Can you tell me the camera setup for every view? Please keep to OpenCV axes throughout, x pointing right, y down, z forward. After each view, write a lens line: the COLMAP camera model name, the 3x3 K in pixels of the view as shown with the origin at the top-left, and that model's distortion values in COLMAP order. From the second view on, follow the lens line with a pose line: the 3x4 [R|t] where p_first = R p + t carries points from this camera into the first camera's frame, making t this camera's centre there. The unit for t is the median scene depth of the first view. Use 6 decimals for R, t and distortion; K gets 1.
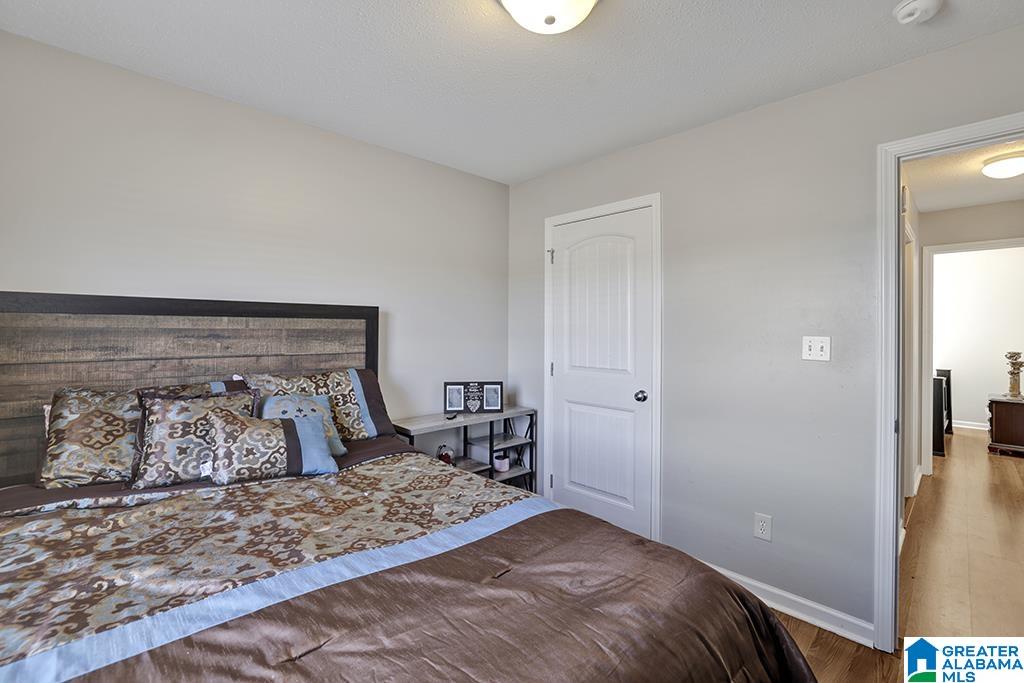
lens RADIAL K [[455.6, 0, 512.7], [0, 455.6, 337.3], [0, 0, 1]] dist [-0.014043, 0.000487]
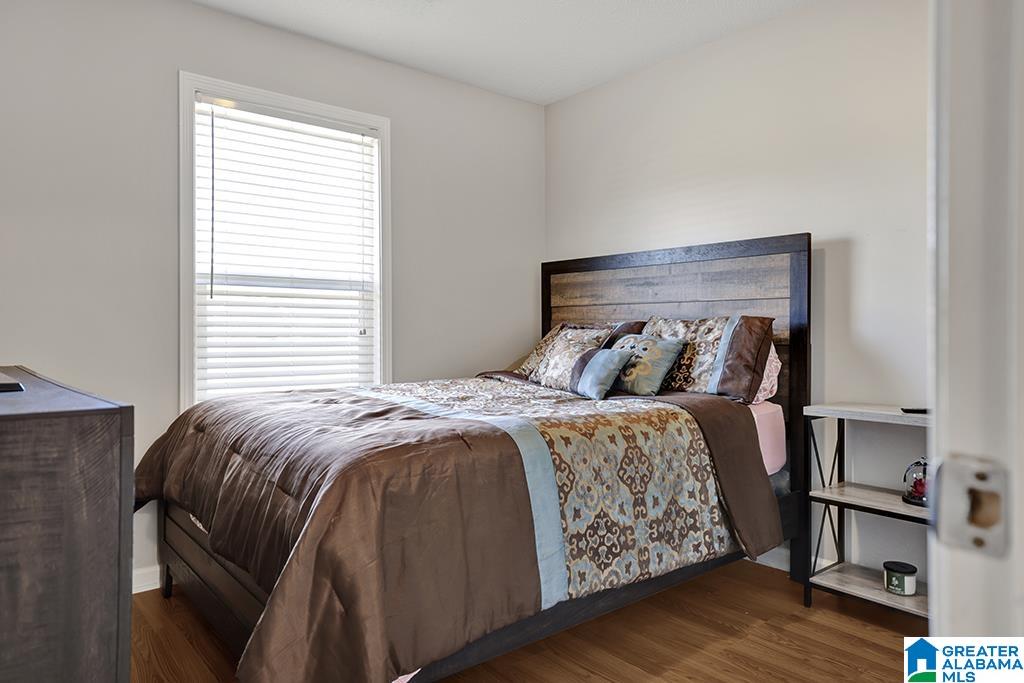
lens RADIAL K [[669.4, 0, 515.7], [0, 669.4, 337.5], [0, 0, 1]] dist [0.021924, 0.005010]
pose [[-0.049673, 0.003197, -0.998760, 0.843899], [-0.020165, 0.999788, 0.004203, 0.110035], [0.998562, 0.020348, -0.049598, 0.653273]]
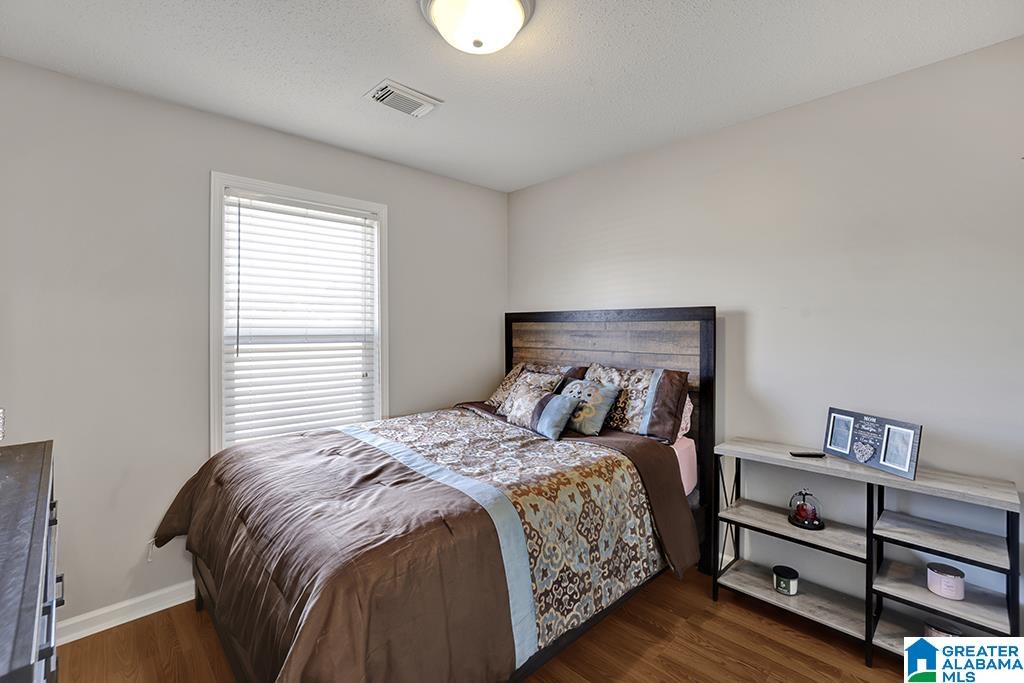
lens RADIAL K [[455.6, 0, 512.4], [0, 455.6, 335.2], [0, 0, 1]] dist [-0.014043, 0.000487]
pose [[0.018342, 0.009915, -0.999783, 0.667460], [-0.019755, 0.999759, 0.009552, -0.010728], [0.999637, 0.019576, 0.018534, 0.628364]]
